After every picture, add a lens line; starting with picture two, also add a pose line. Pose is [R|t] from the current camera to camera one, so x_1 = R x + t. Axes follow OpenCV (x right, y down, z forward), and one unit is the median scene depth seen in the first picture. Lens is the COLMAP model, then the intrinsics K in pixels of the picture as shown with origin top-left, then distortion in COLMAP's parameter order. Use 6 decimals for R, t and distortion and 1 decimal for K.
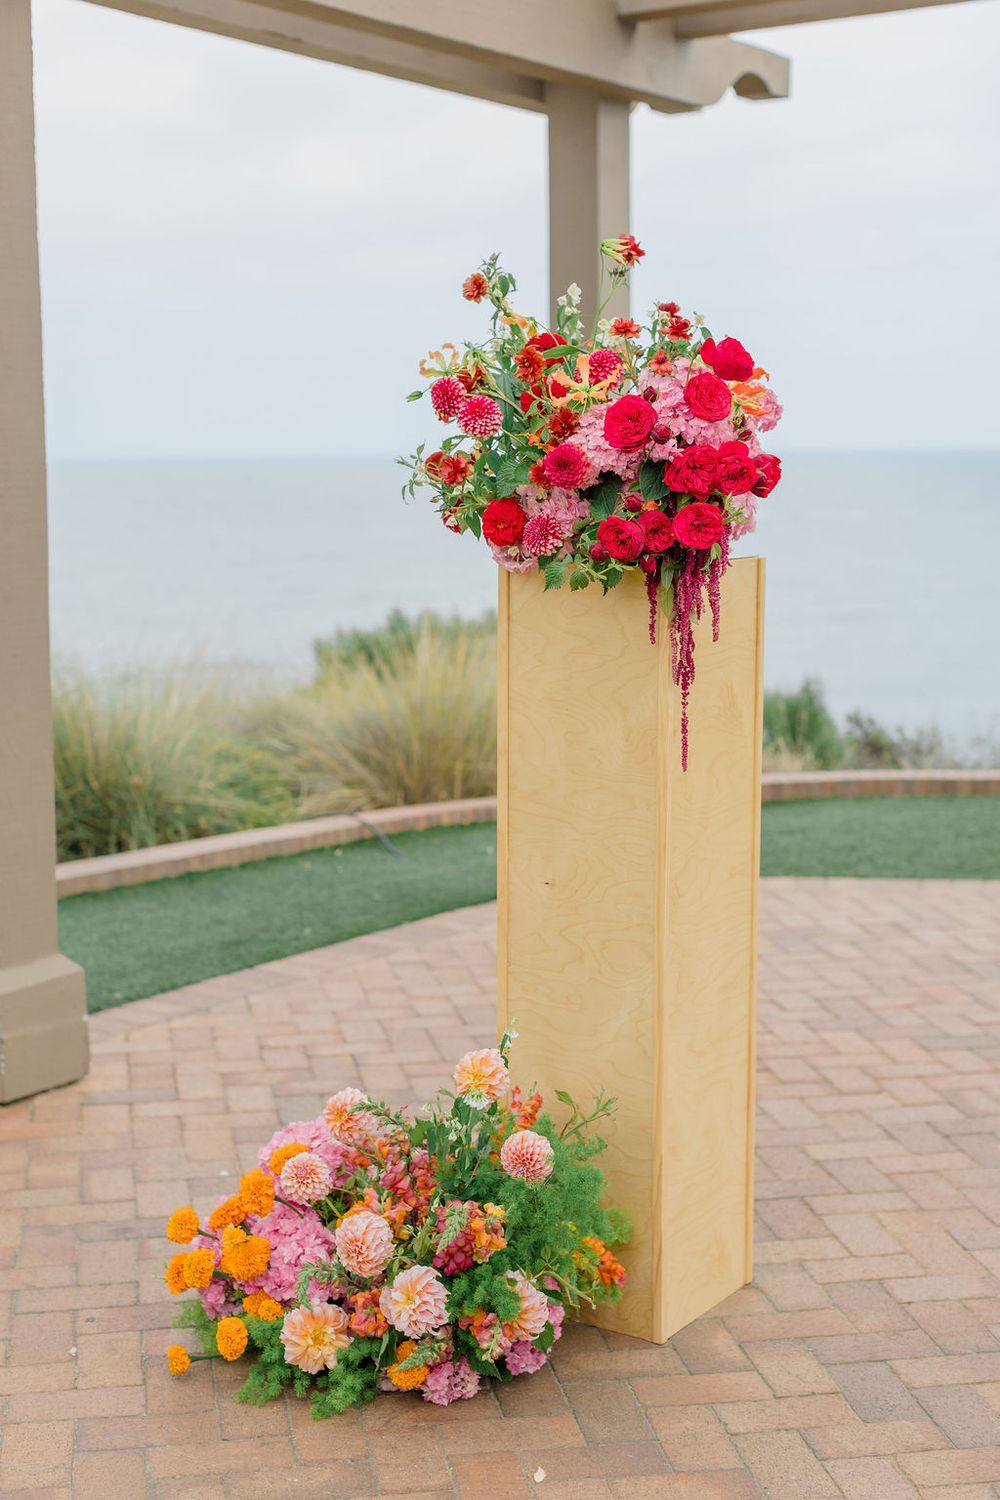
lens RADIAL K [[2024.5, 0, 500.0], [0, 2024.5, 750.0], [0, 0, 1]] dist [0.022217, 0.008363]
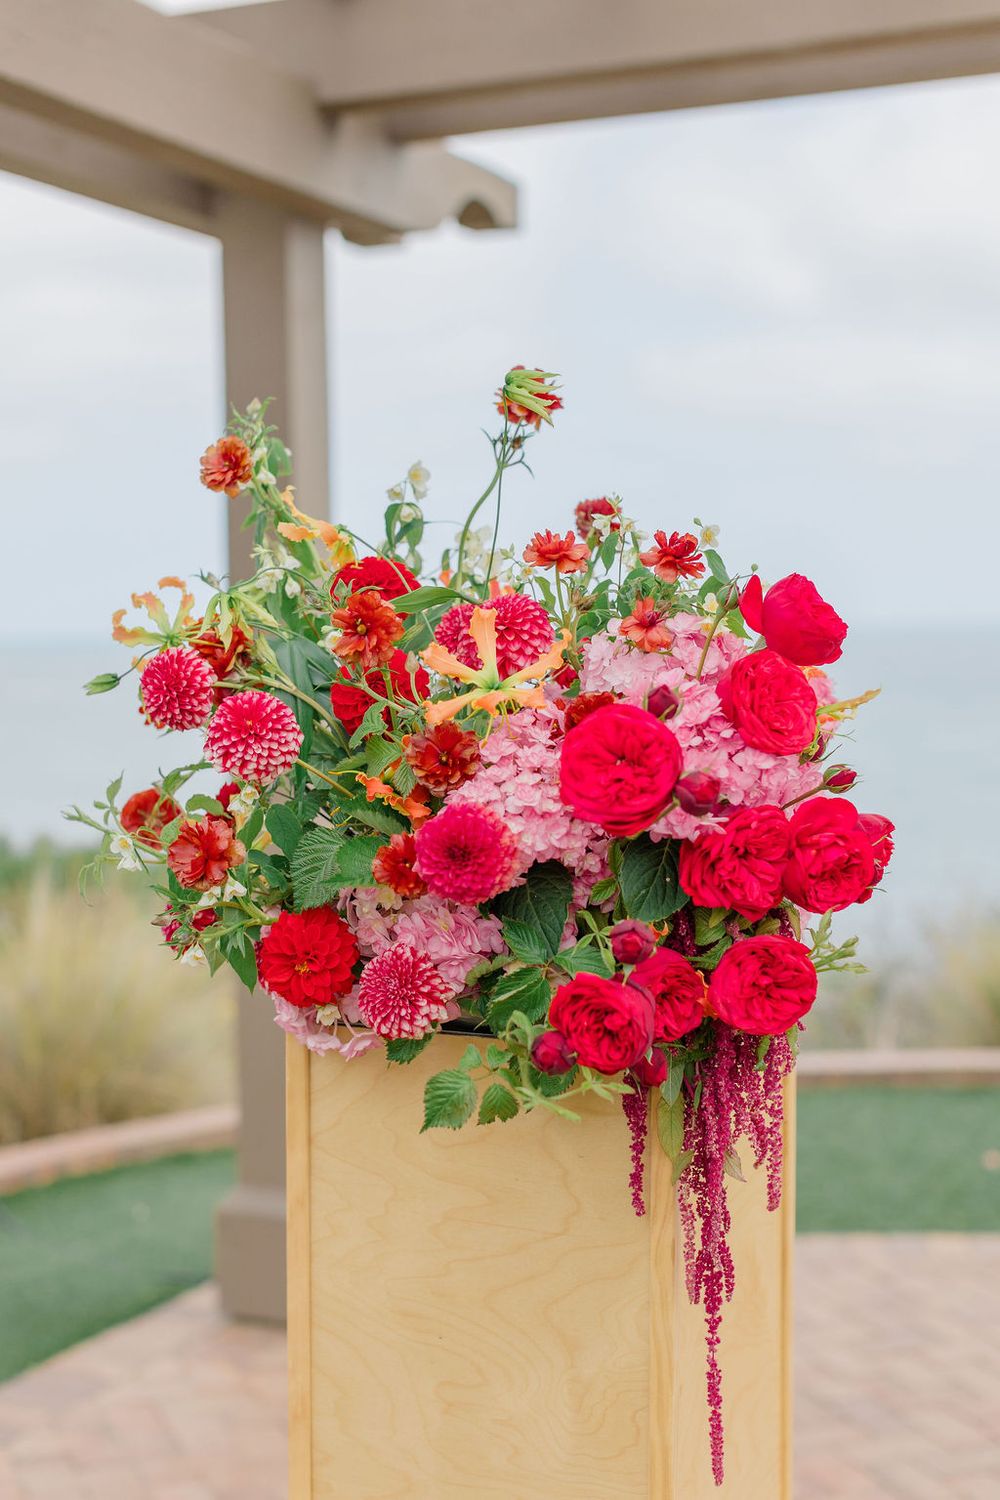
lens RADIAL K [[2174.5, 0, 500.0], [0, 2174.5, 750.0], [0, 0, 1]] dist [-0.013233, -0.014585]
pose [[0.983464, -0.015059, 0.180475, -0.045326], [0.031991, 0.995311, -0.091279, -0.114781], [-0.178255, 0.095543, 0.979335, 0.502517]]
